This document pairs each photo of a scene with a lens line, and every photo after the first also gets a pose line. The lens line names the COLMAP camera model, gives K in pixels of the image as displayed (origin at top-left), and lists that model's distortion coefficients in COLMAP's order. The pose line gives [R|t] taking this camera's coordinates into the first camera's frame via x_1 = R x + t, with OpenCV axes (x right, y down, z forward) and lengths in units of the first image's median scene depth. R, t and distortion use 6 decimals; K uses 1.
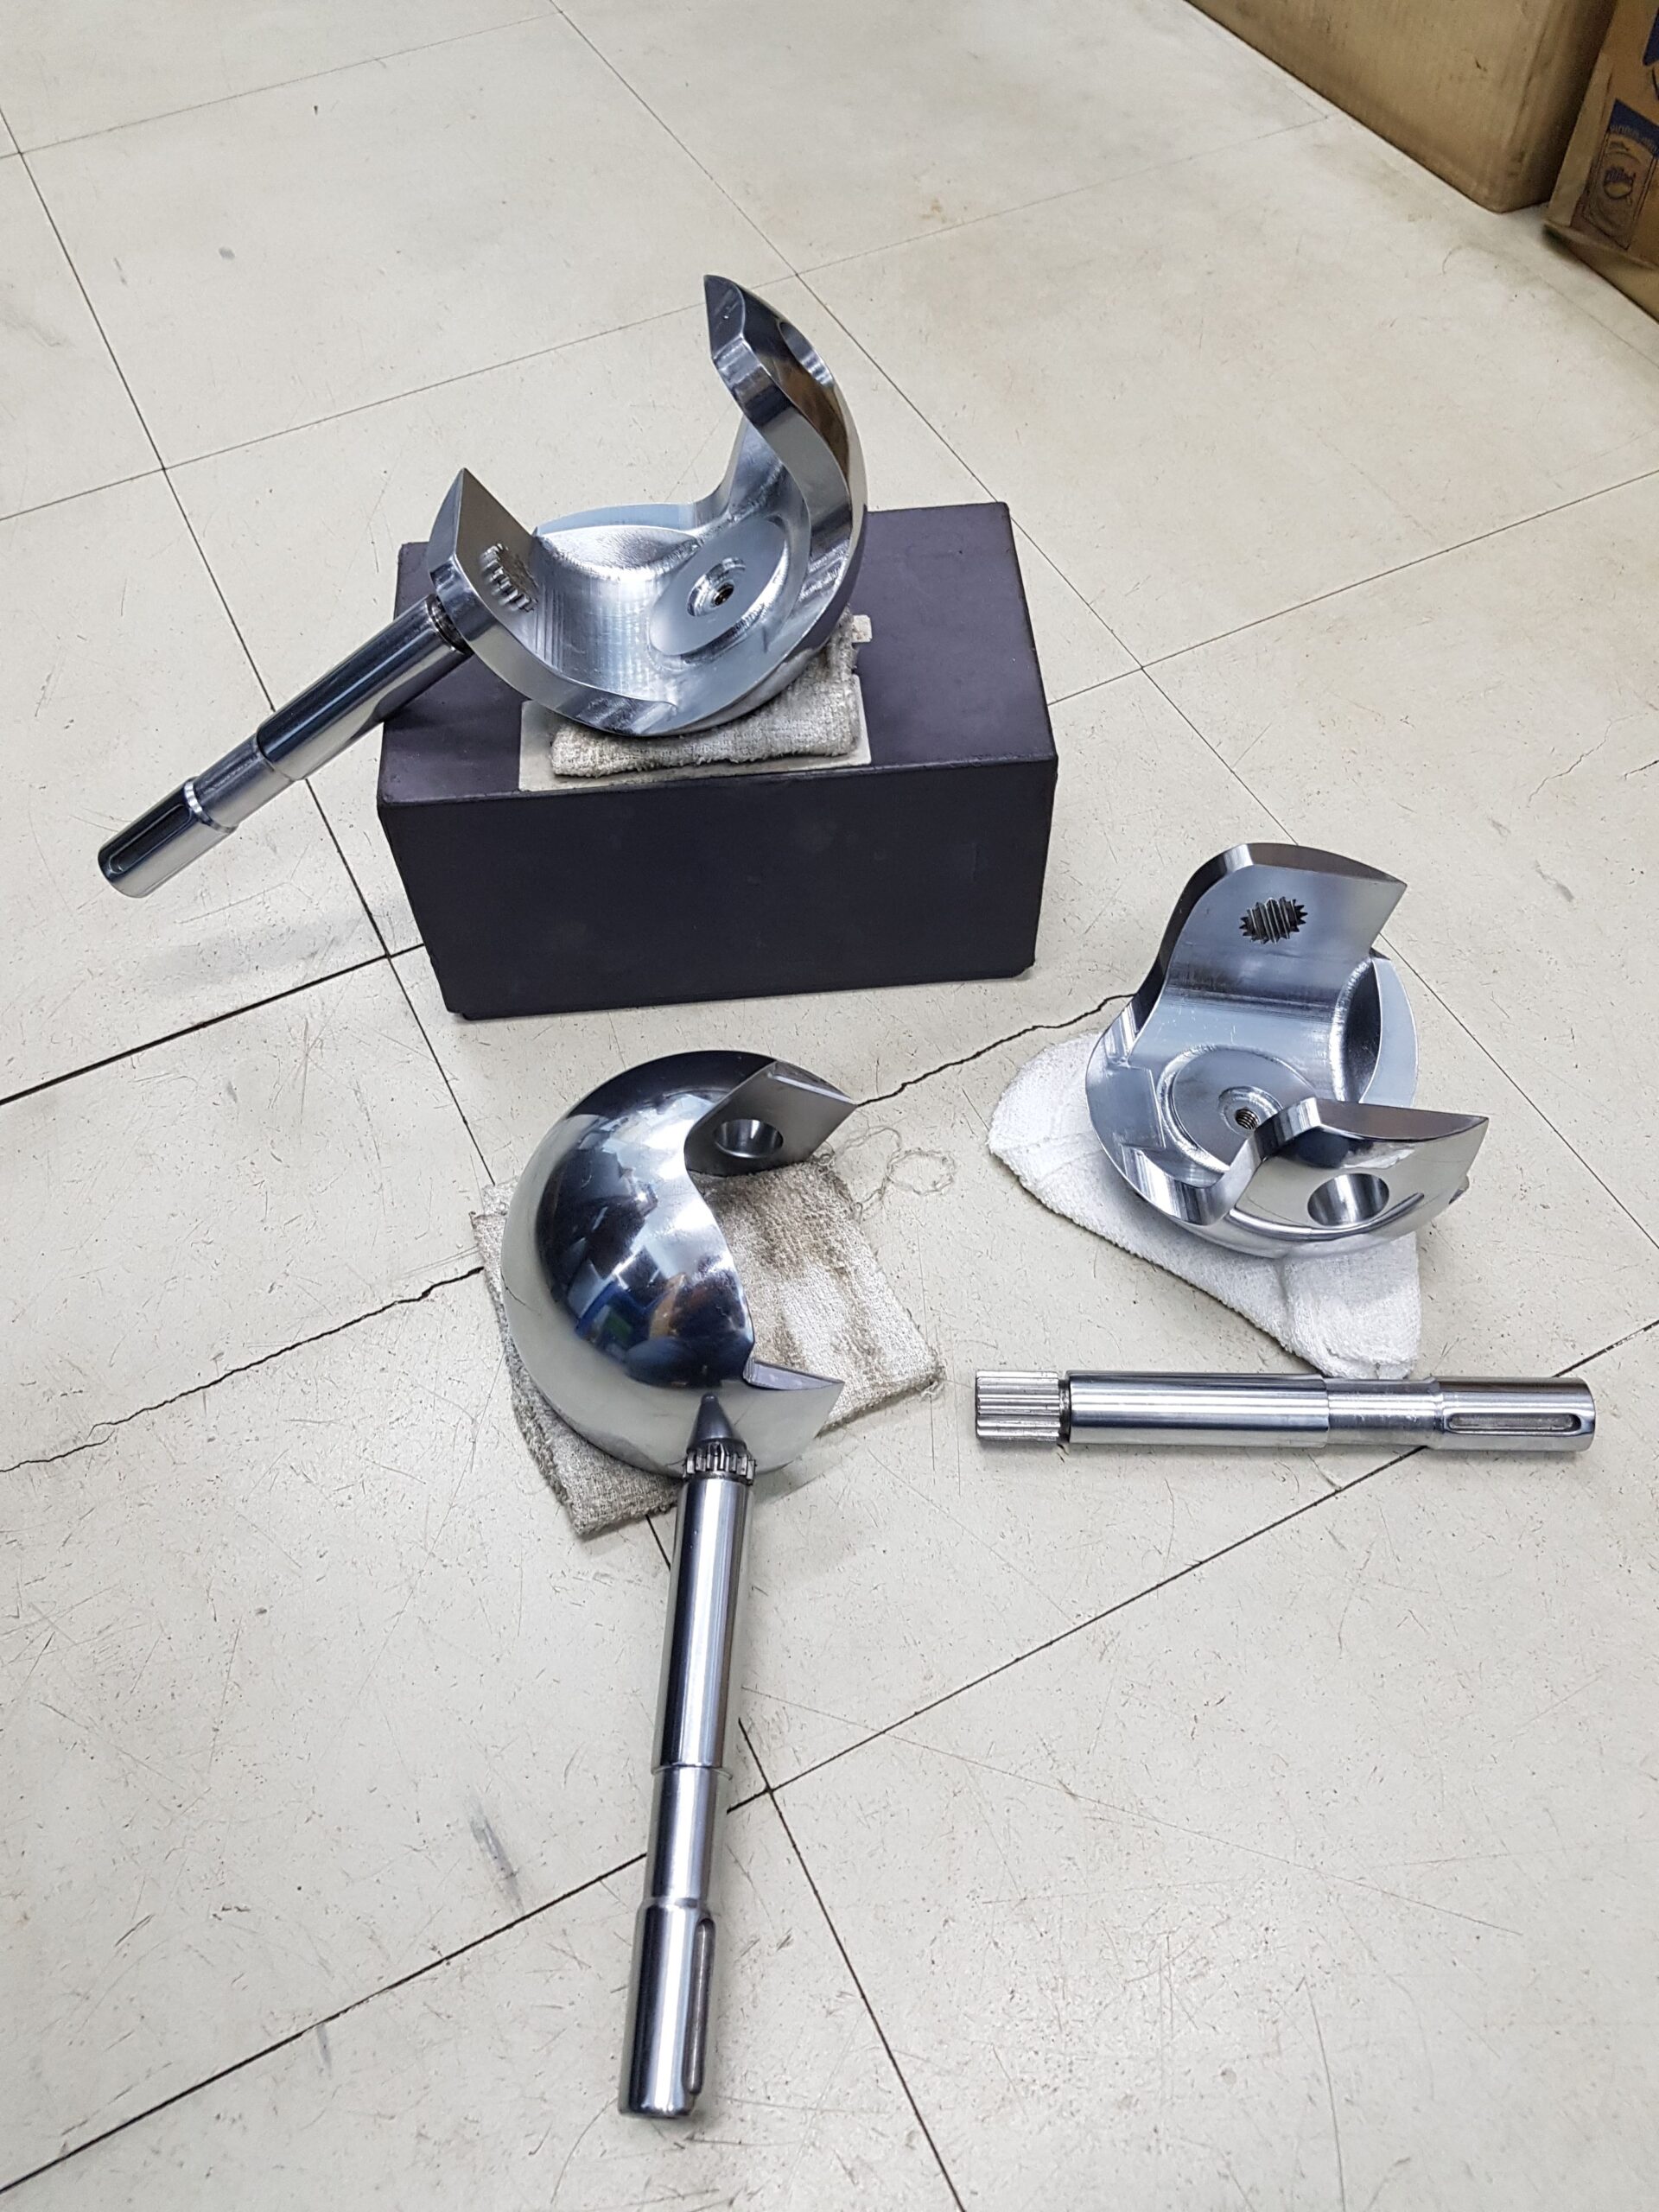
lens RADIAL K [[1875.6, 0, 906.5], [0, 1875.6, 1163.1], [0, 0, 1]] dist [0.029192, -0.190288]
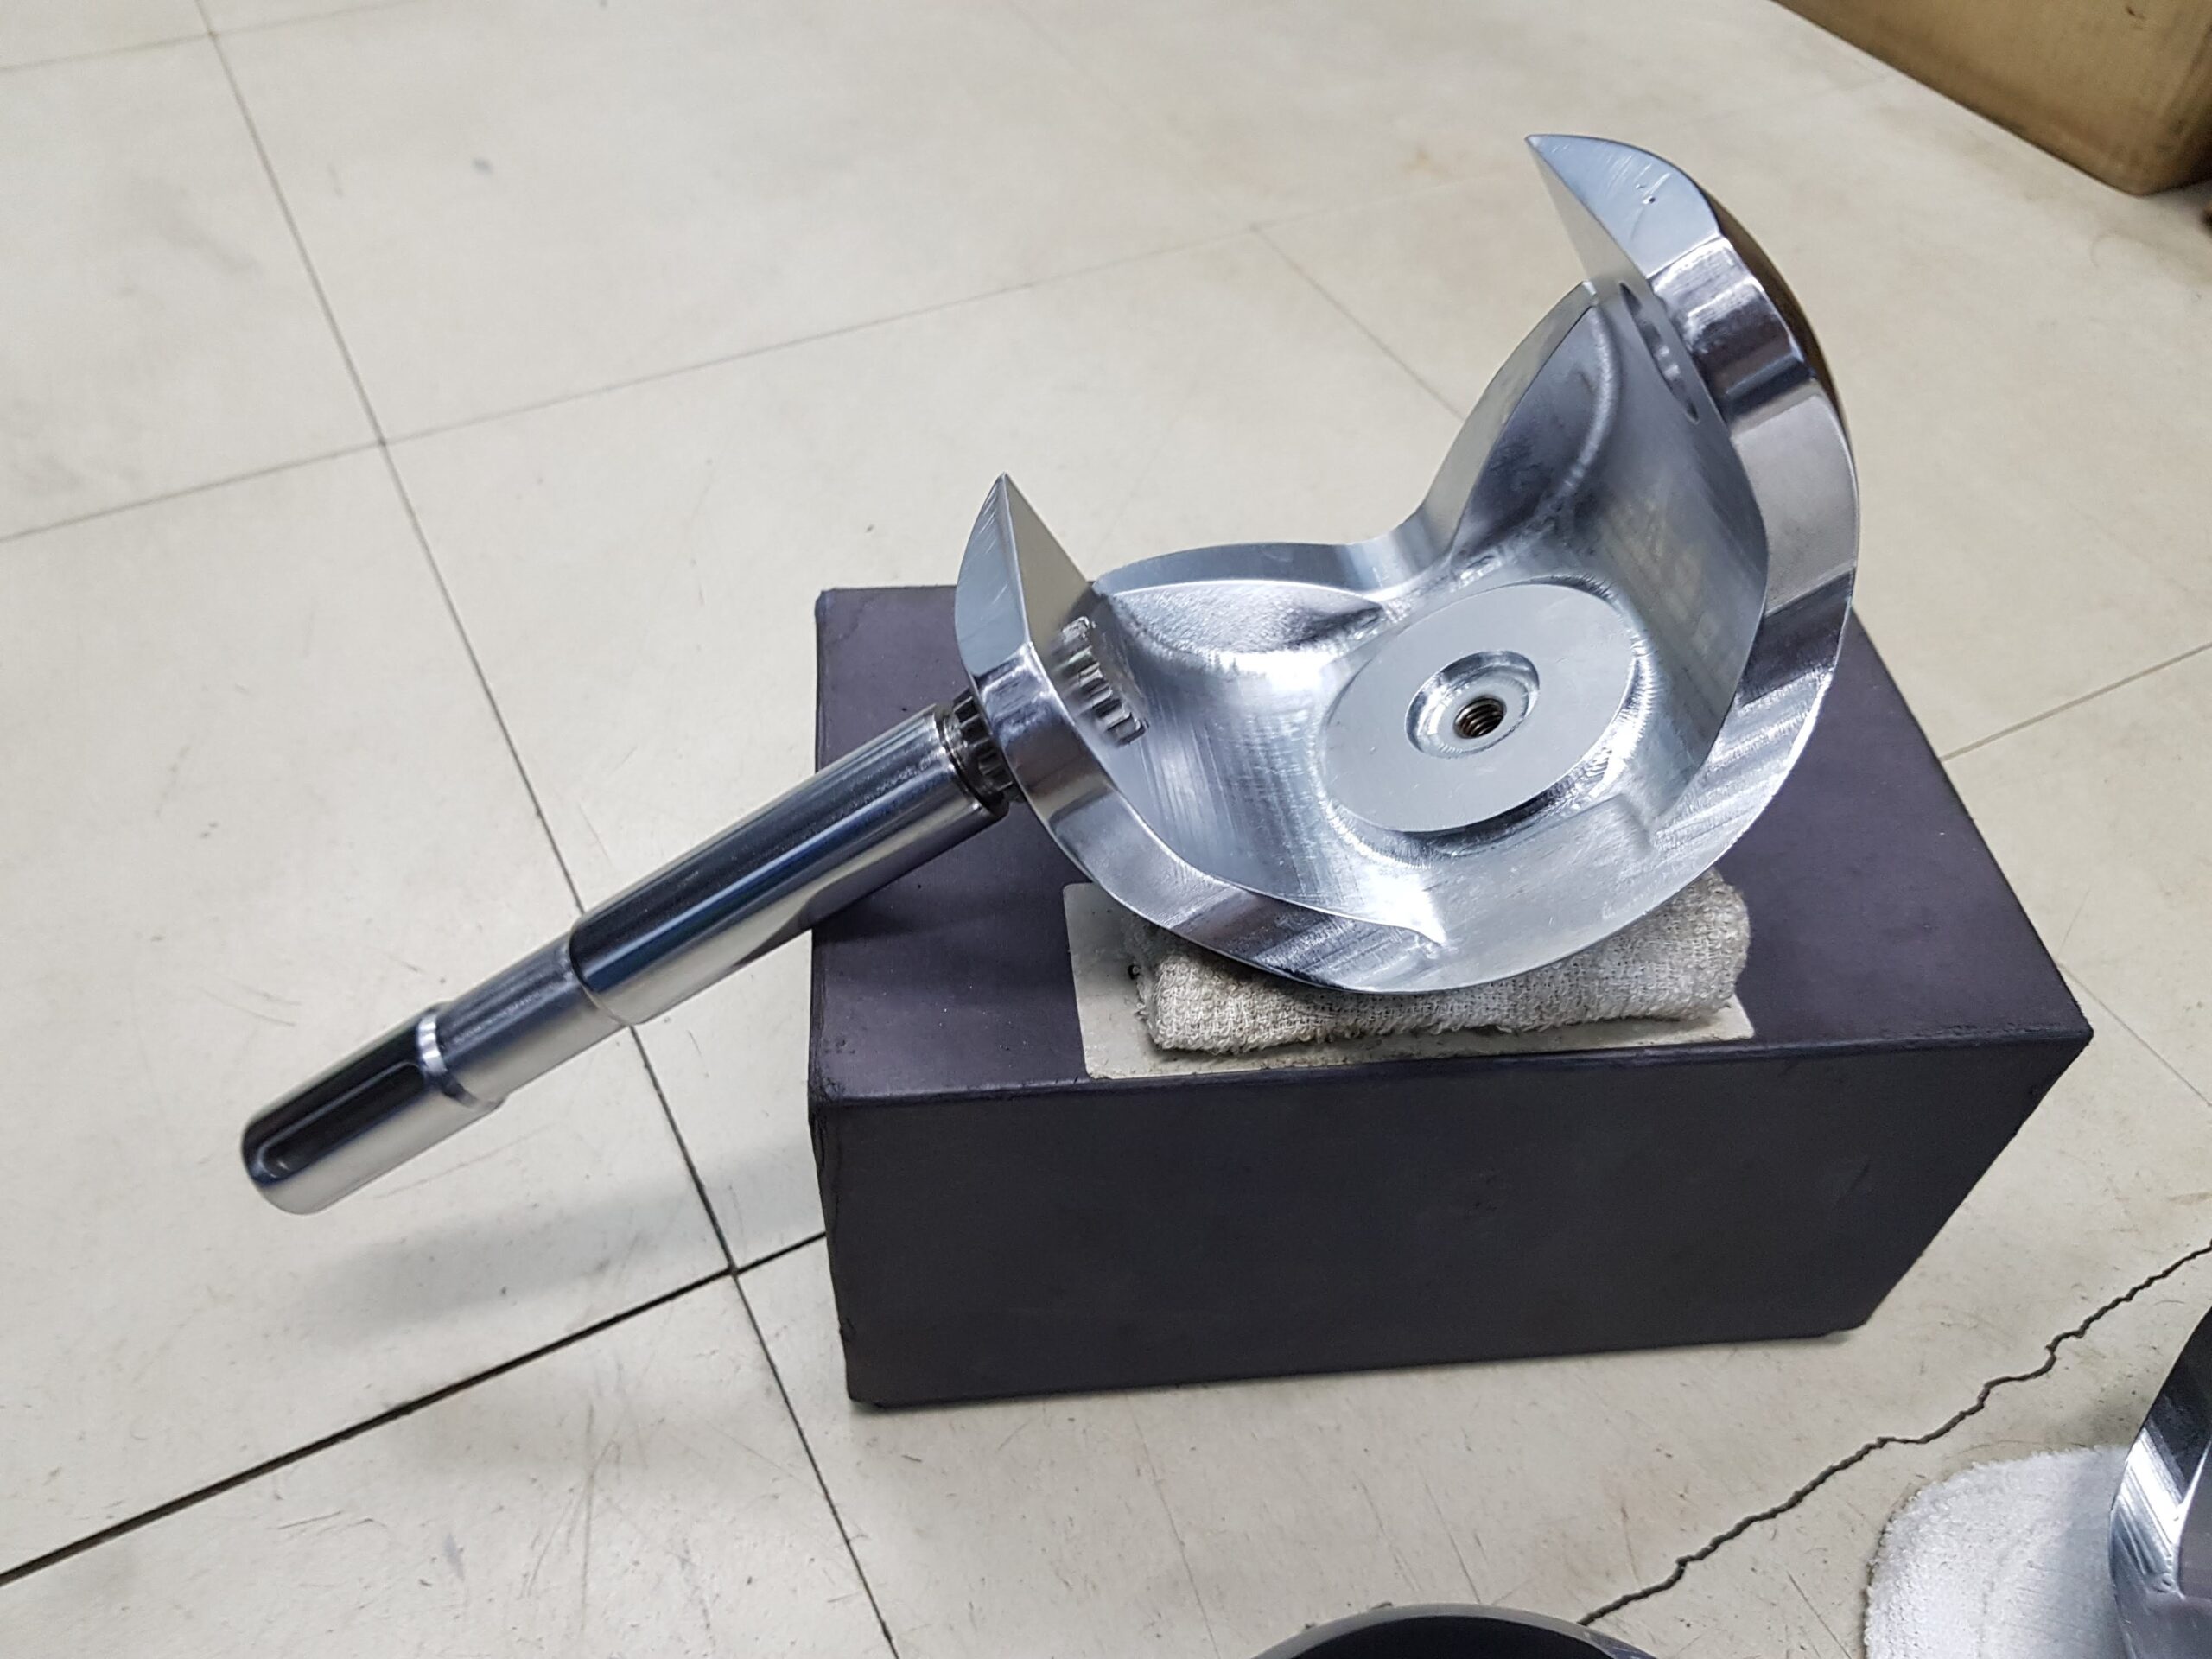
lens RADIAL K [[1875.6, 0, 1106.0], [0, 1875.6, 829.5], [0, 0, 1]] dist [0.029192, -0.190288]
pose [[0.999097, 0.028750, 0.031272, -0.205492], [-0.023125, 0.985634, -0.167305, -0.168178], [-0.035632, 0.166431, 0.985409, 0.453450]]
